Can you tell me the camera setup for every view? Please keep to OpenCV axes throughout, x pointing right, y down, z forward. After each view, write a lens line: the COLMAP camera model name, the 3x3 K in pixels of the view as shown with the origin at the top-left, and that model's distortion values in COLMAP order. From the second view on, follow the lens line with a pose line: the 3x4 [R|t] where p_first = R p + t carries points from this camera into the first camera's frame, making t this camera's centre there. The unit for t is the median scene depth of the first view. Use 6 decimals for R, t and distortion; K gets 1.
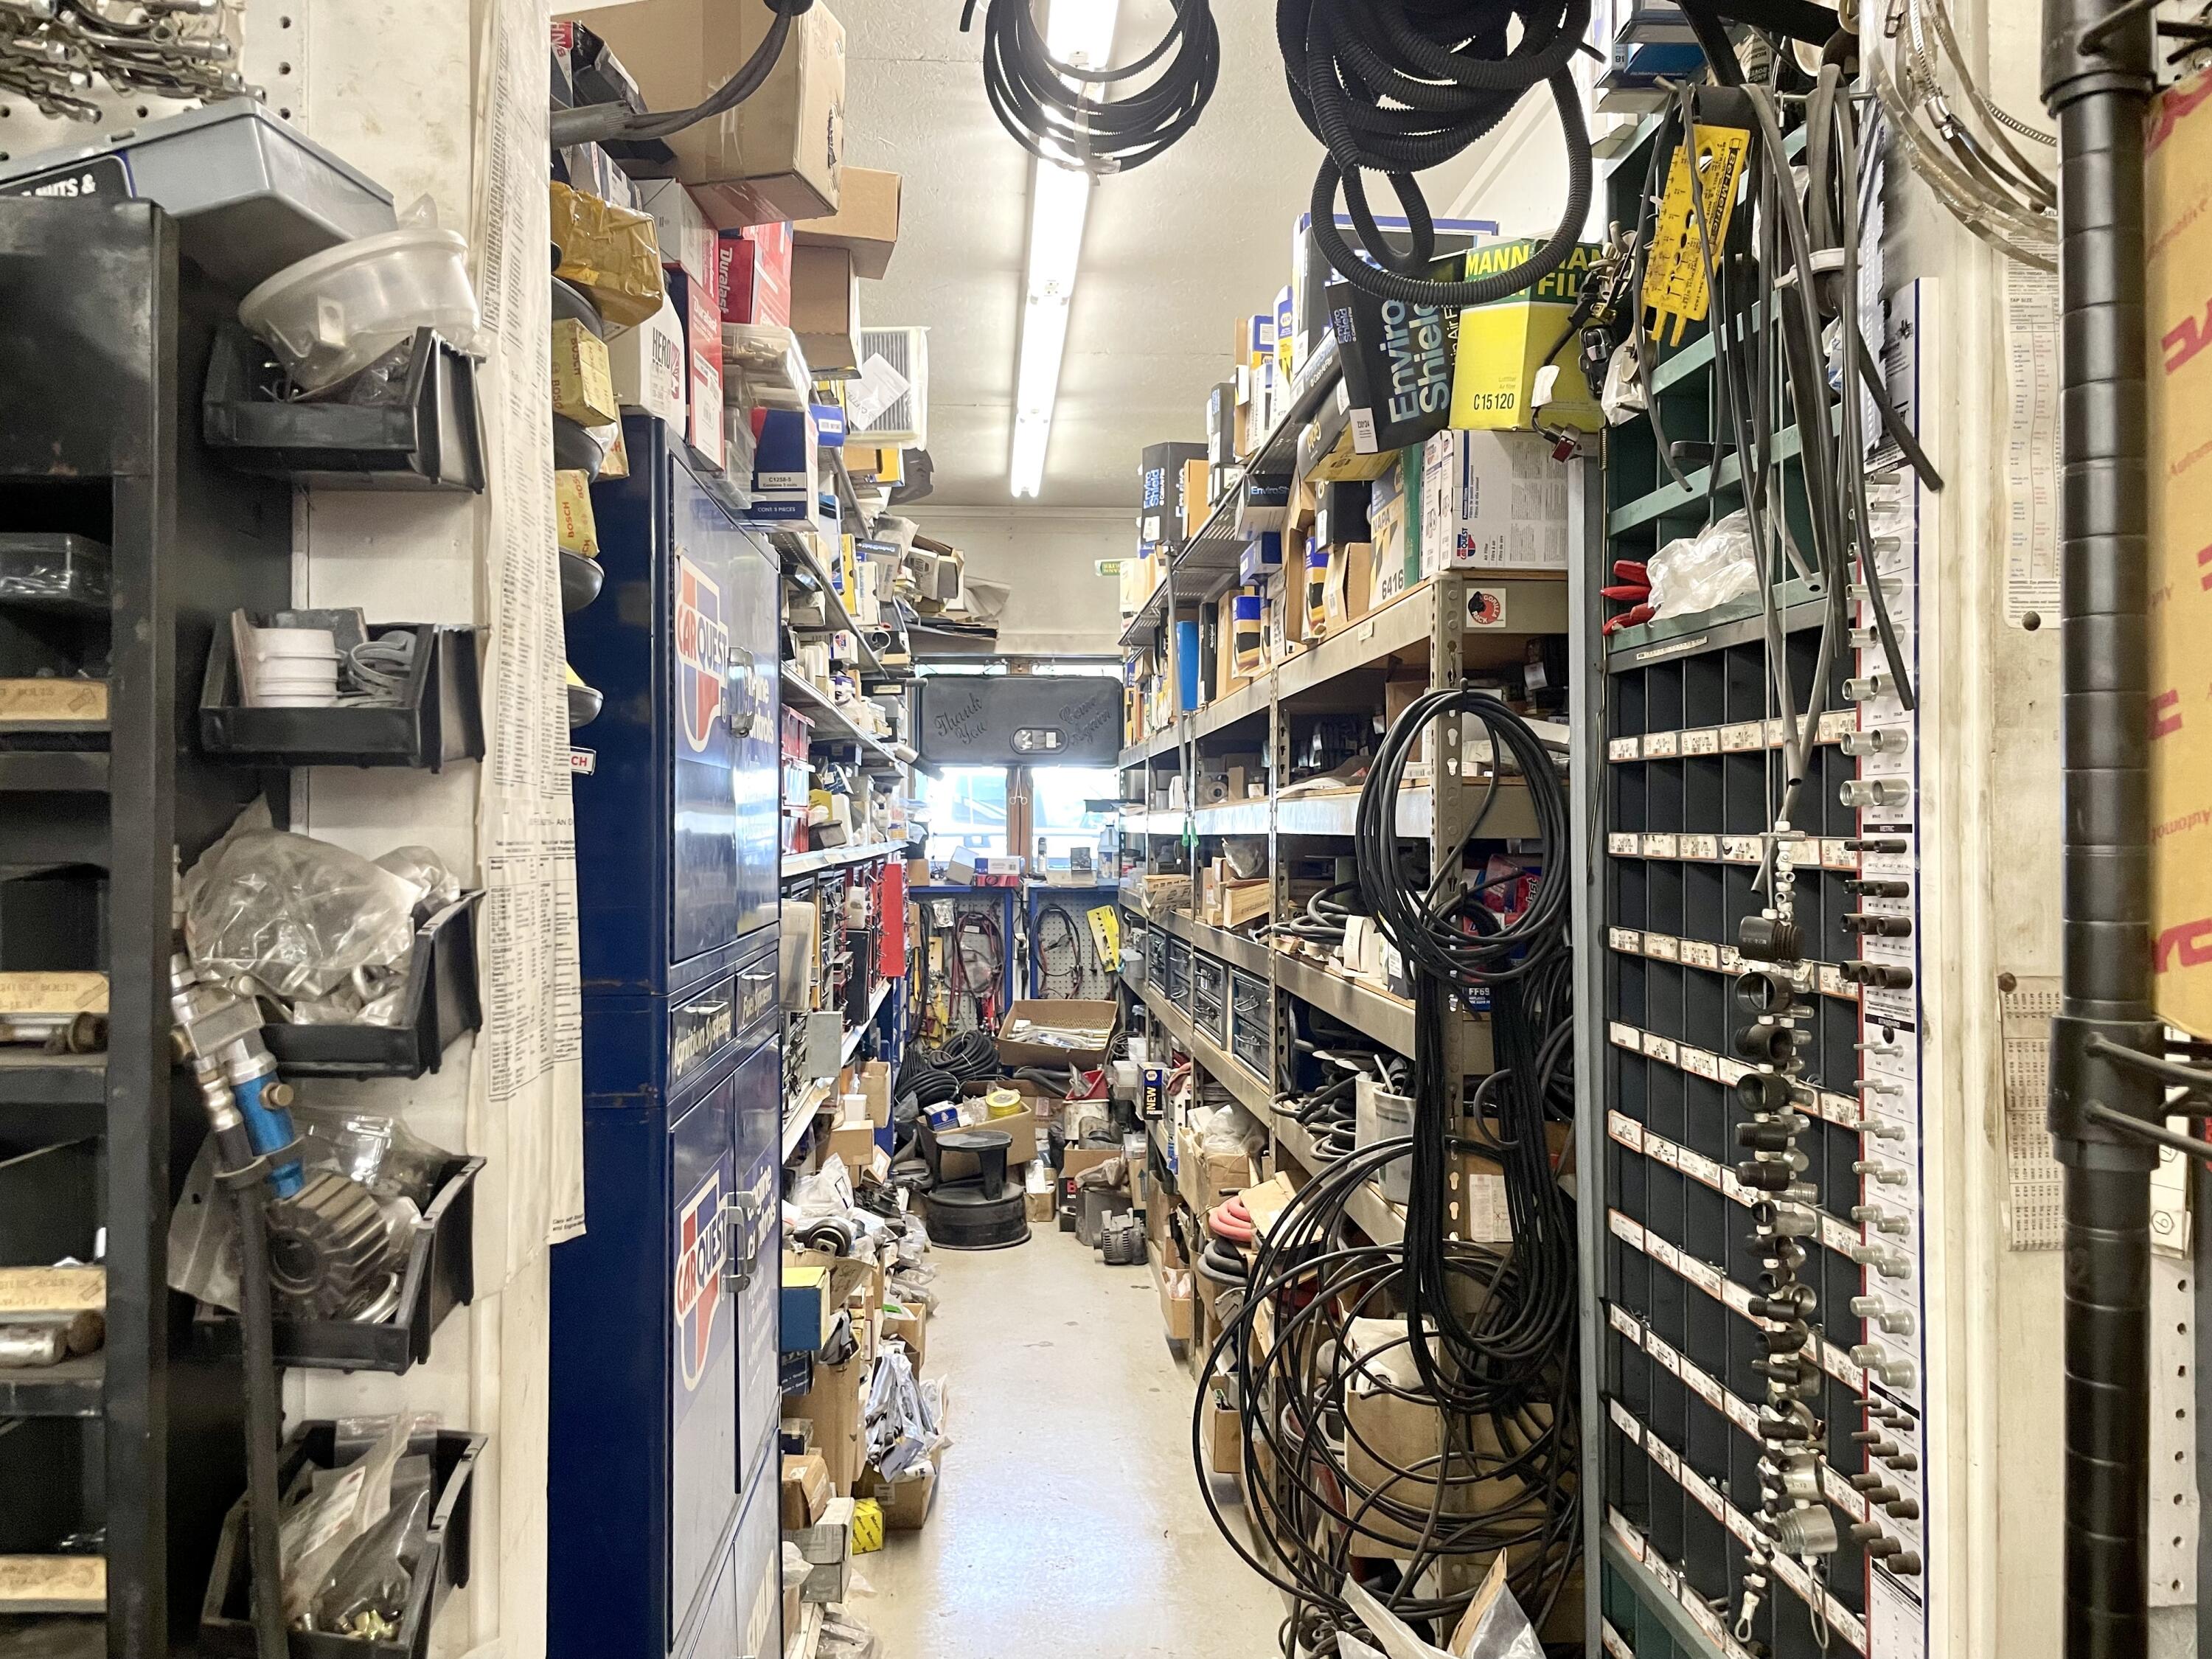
lens RADIAL K [[1664.6, 0, 1086.0], [0, 1664.6, 803.4], [0, 0, 1]] dist [0.096576, -0.119699]
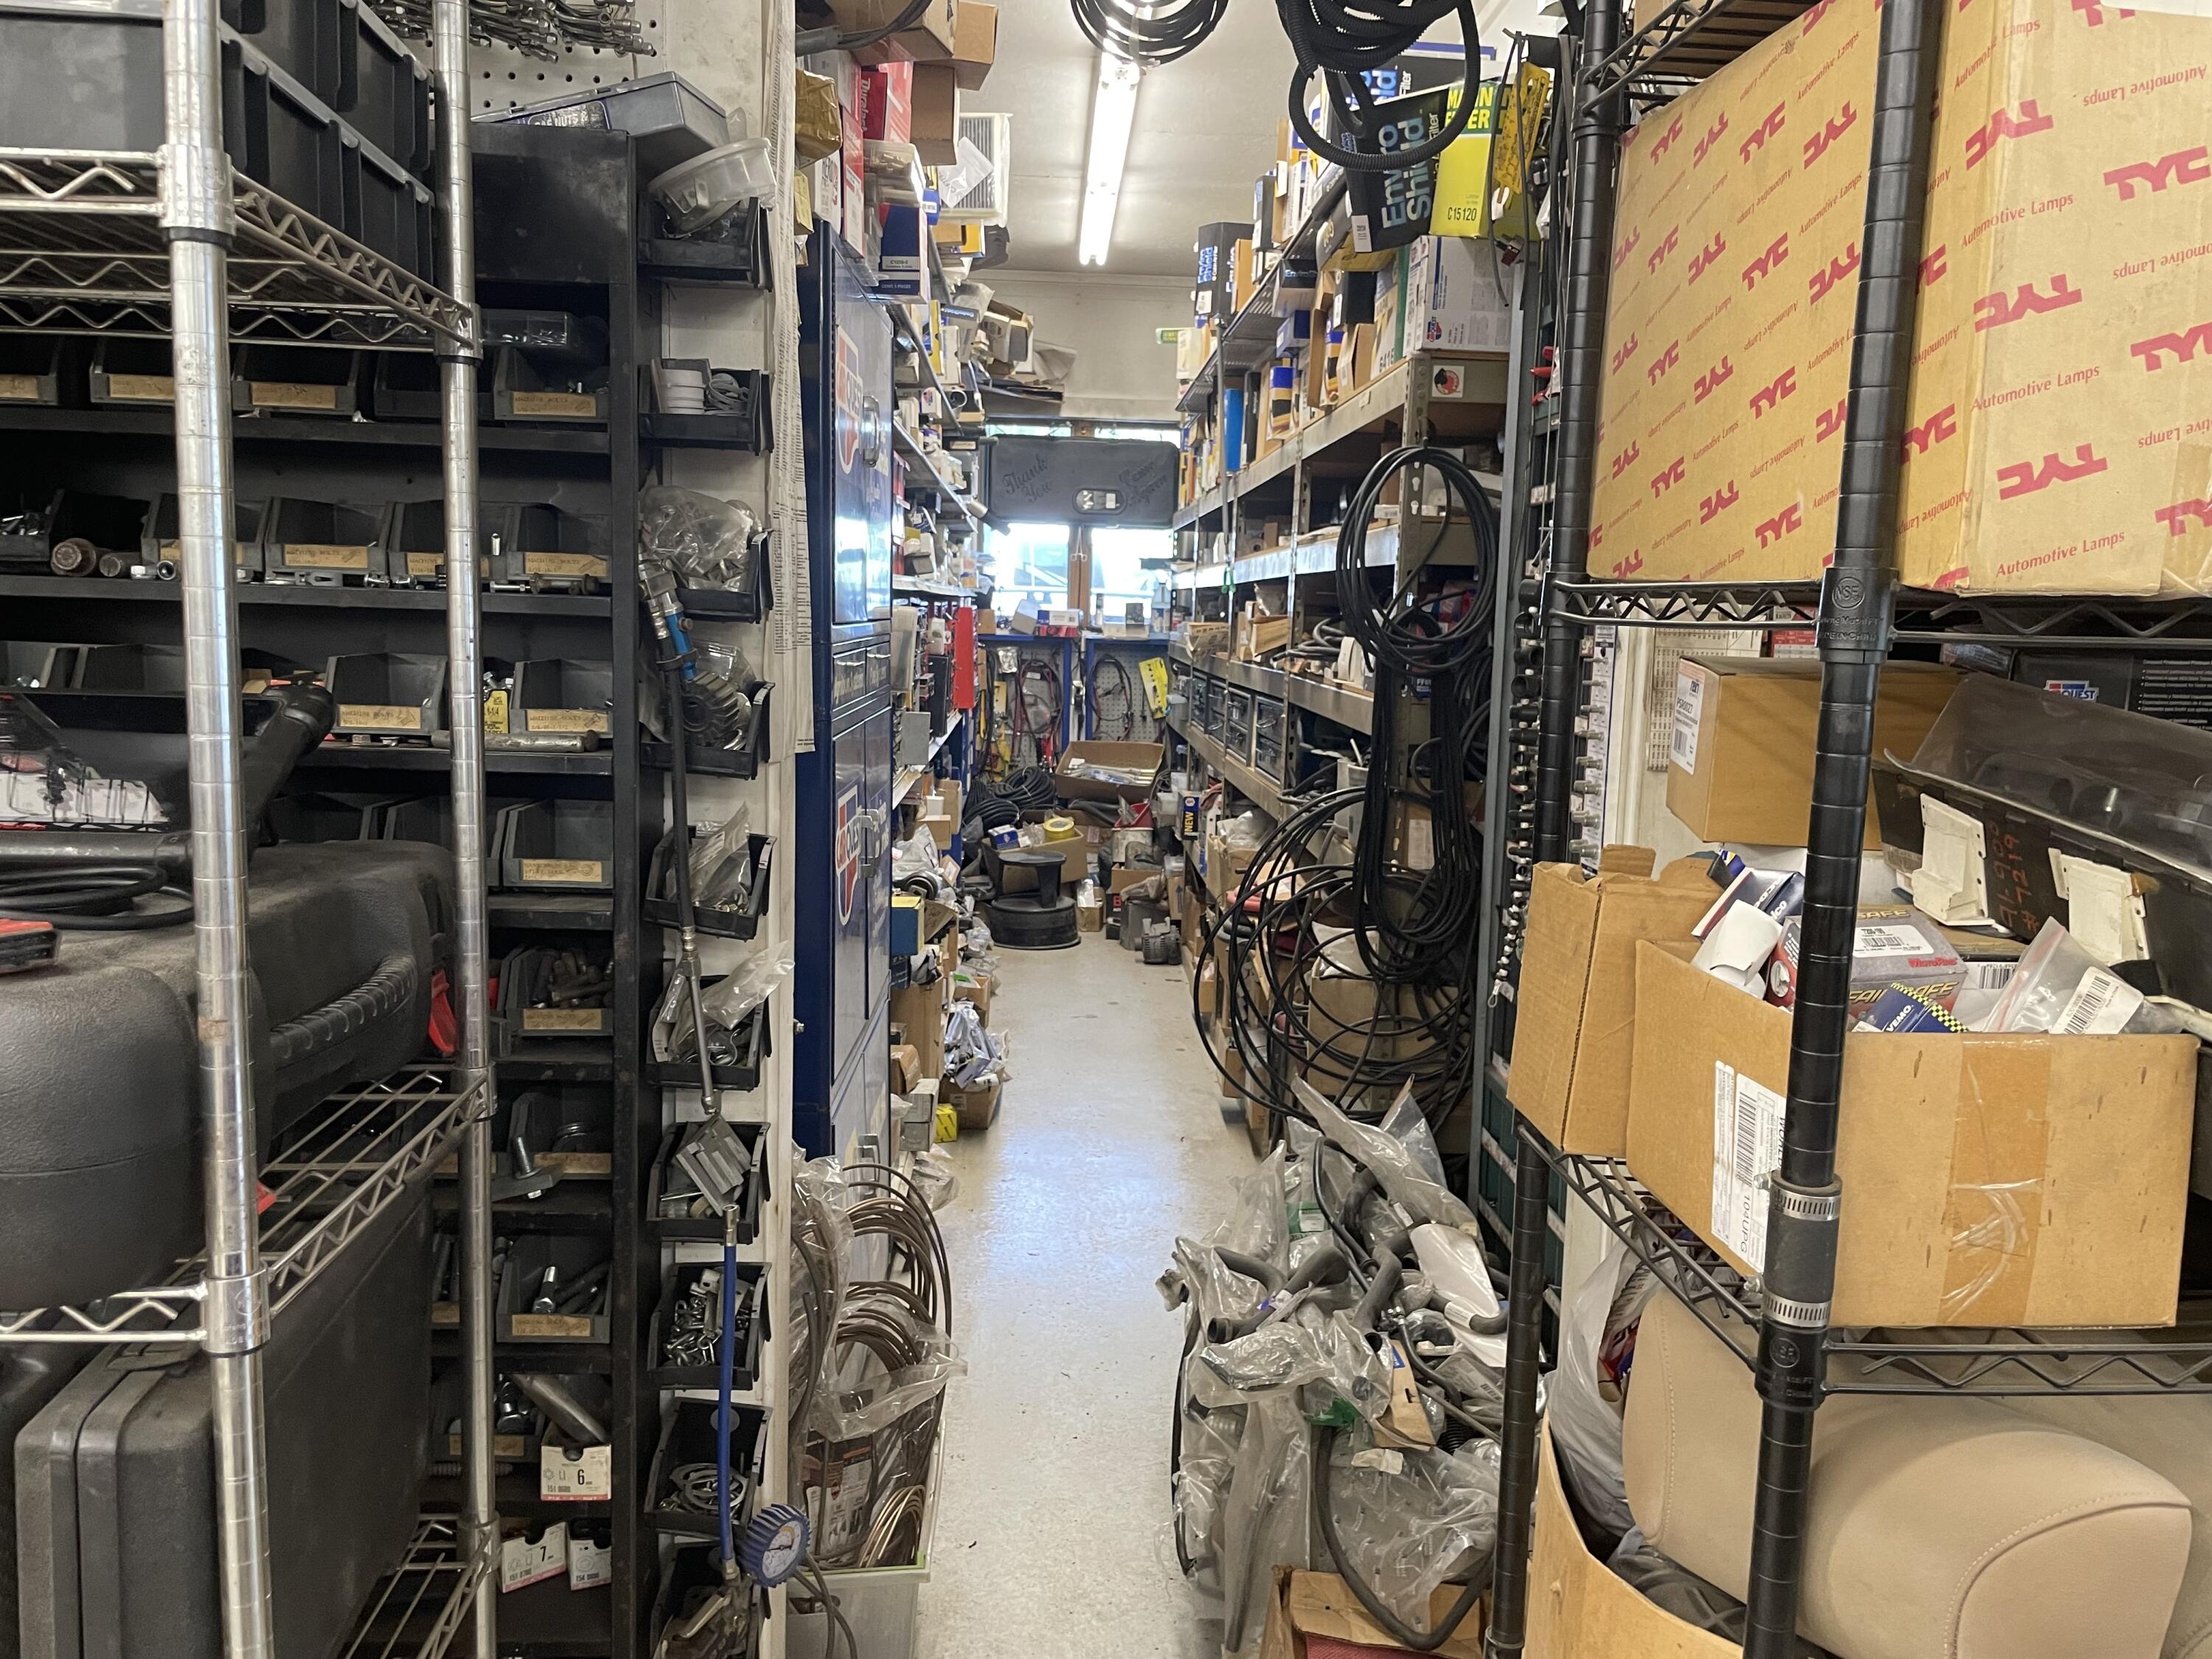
lens RADIAL K [[1699.5, 0, 1122.7], [0, 1699.5, 831.0], [0, 0, 1]] dist [0.114753, -0.261733]
pose [[0.999450, 0.031496, -0.010395, 0.009369], [-0.029683, 0.989230, 0.143328, 0.027535], [0.014797, -0.142941, 0.989621, -0.225773]]
